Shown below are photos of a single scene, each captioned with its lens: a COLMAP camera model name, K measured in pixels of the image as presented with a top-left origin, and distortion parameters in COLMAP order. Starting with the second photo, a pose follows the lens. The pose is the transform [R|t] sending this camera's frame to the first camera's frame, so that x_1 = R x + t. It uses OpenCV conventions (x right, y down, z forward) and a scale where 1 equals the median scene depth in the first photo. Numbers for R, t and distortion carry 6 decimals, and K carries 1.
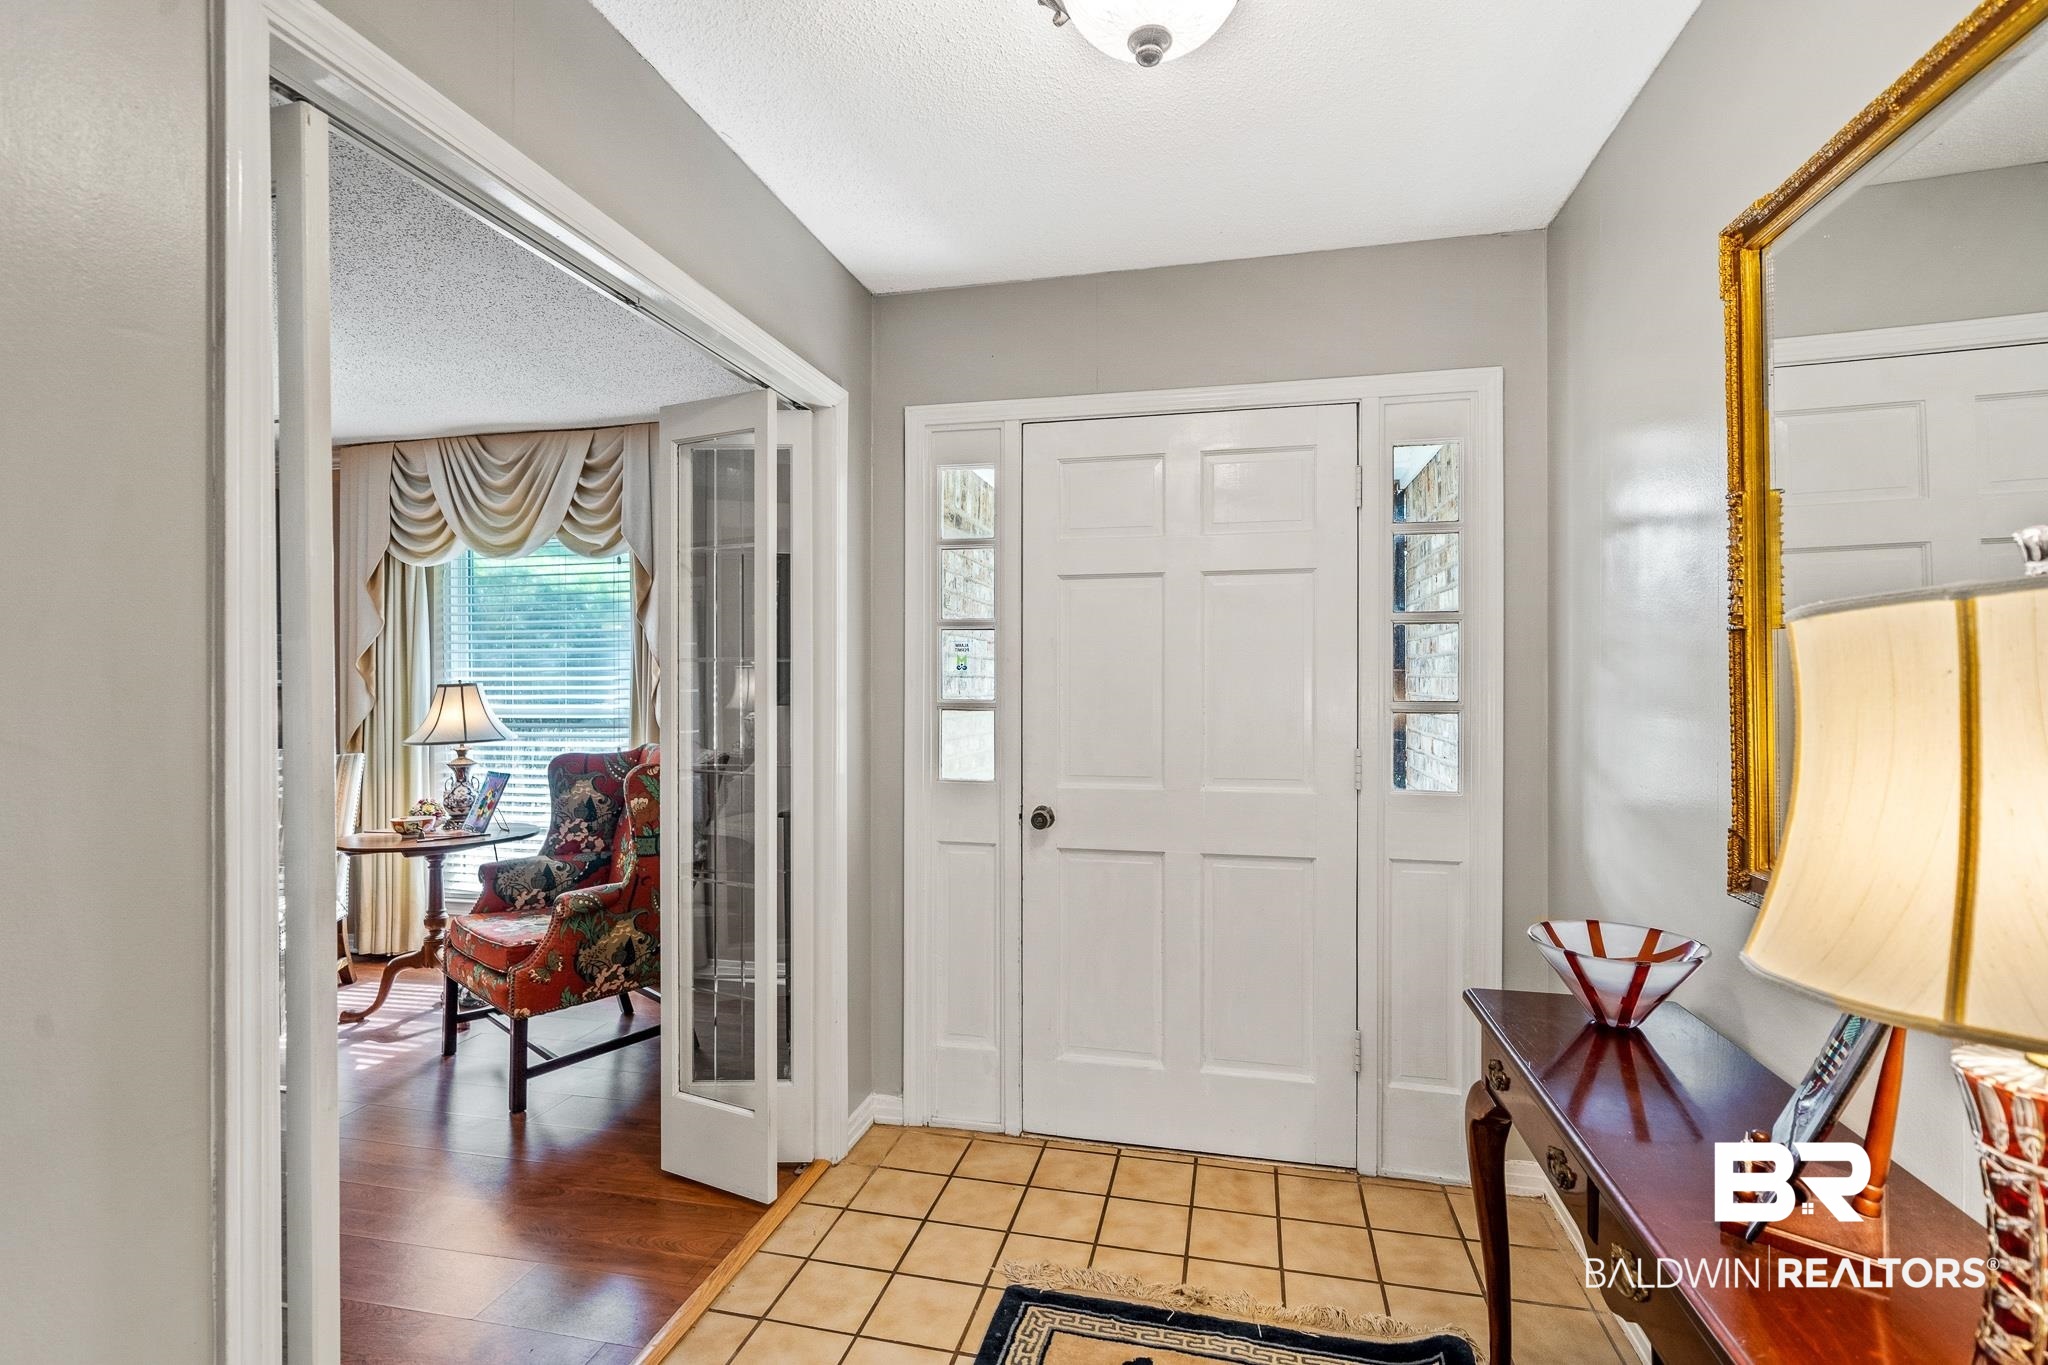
lens RADIAL K [[940.6, 0, 1024.2], [0, 940.6, 690.9], [0, 0, 1]] dist [0.001875, 0.000281]
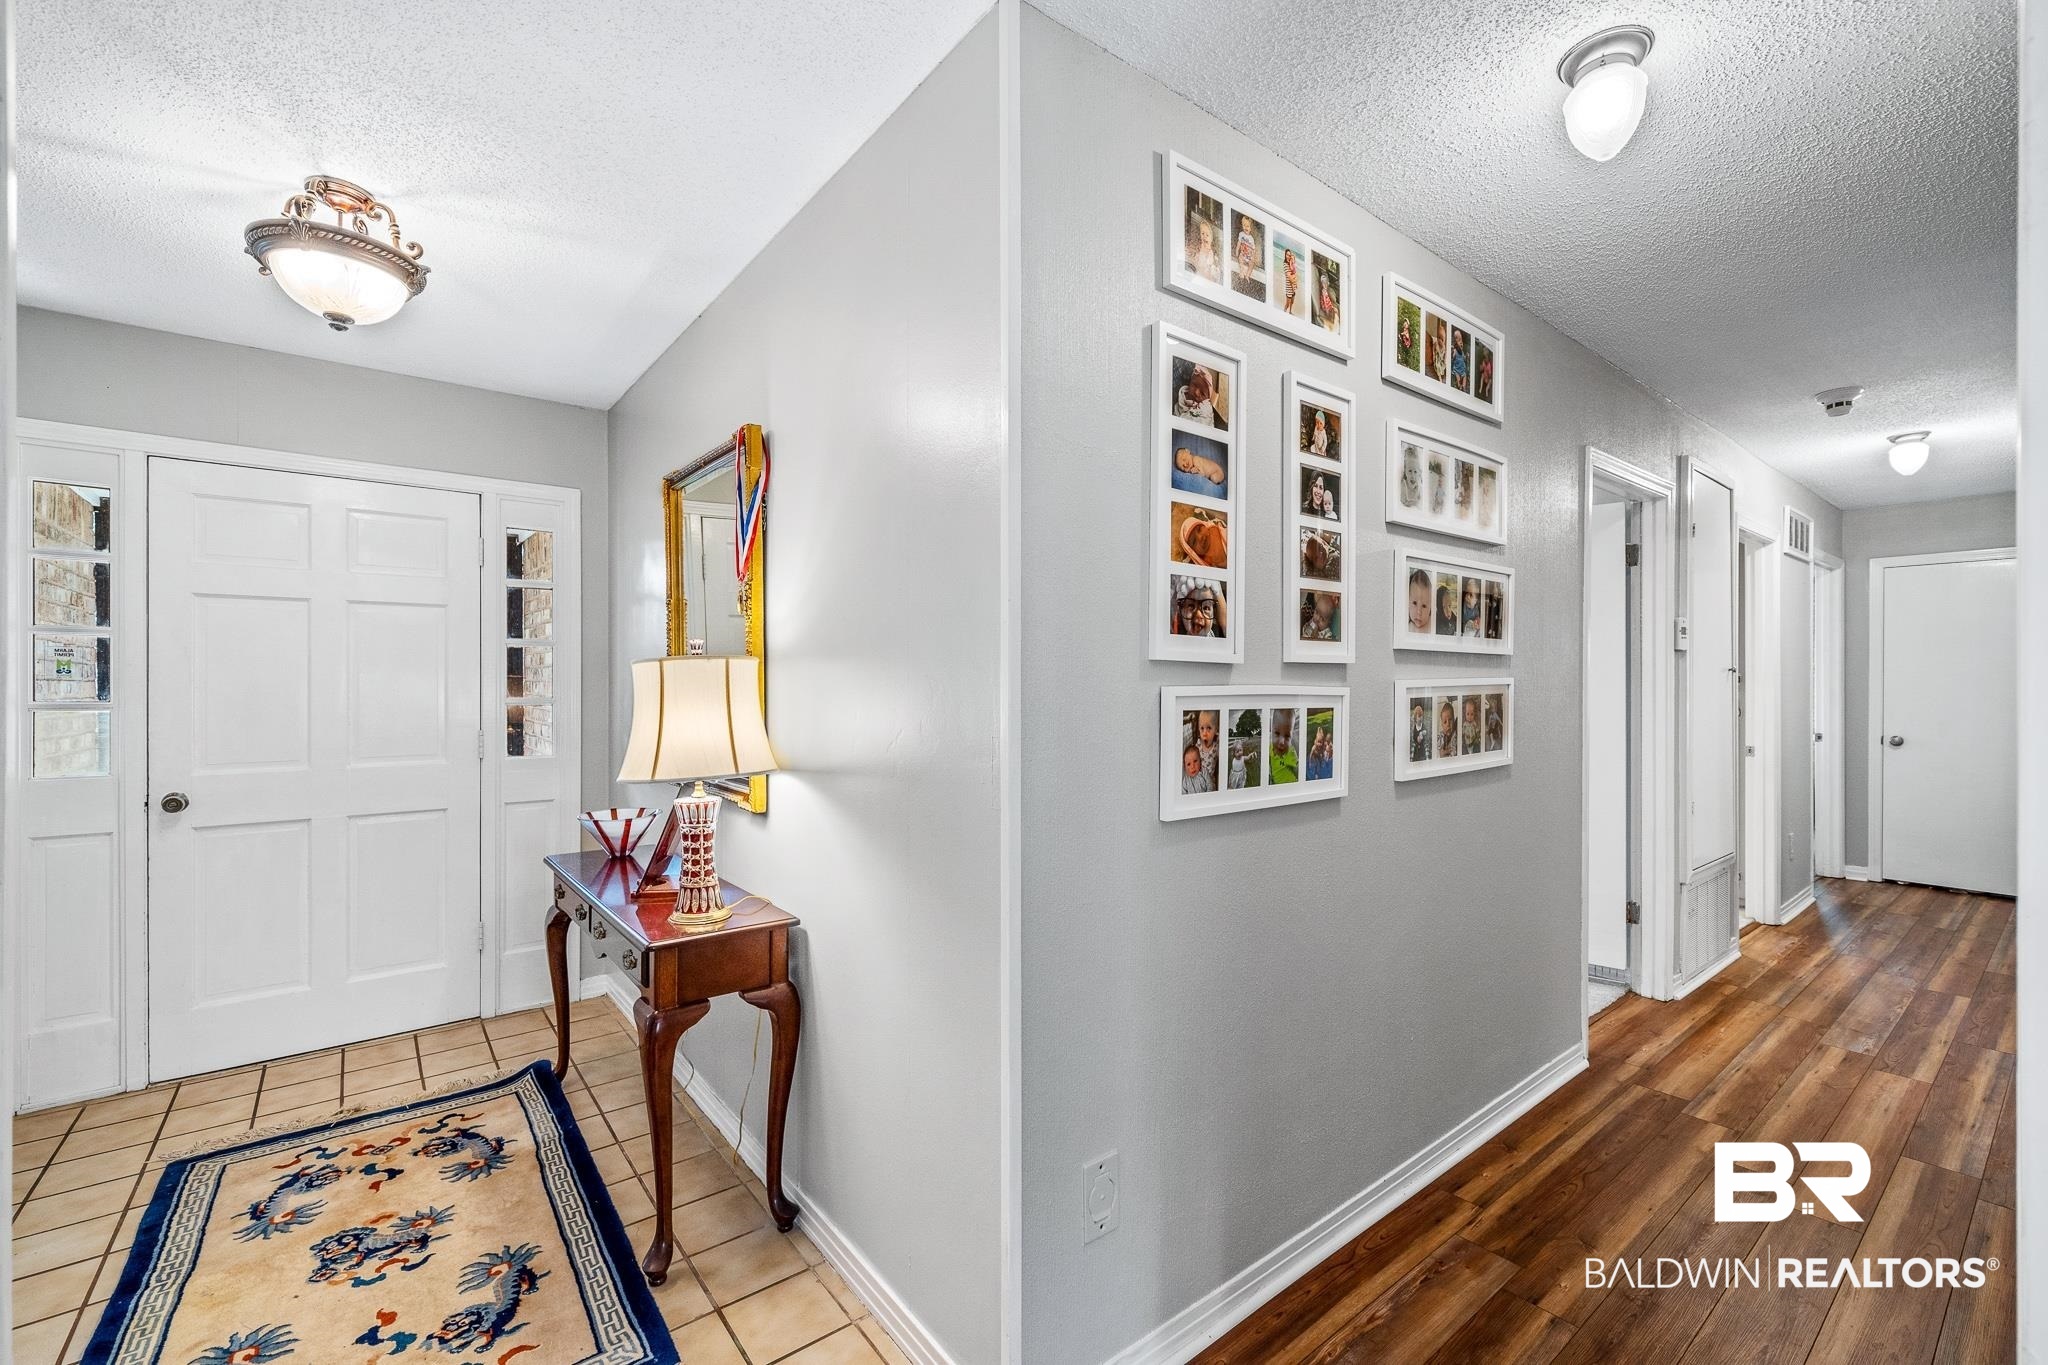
lens RADIAL K [[855.8, 0, 1024.0], [0, 855.8, 682.5], [0, 0, 1]] dist [-0.000614, -0.000235]
pose [[0.625290, 0.002232, 0.780389, -0.159495], [0.007727, 0.999929, -0.009051, 0.005511], [-0.780354, 0.011690, 0.625229, -0.504579]]
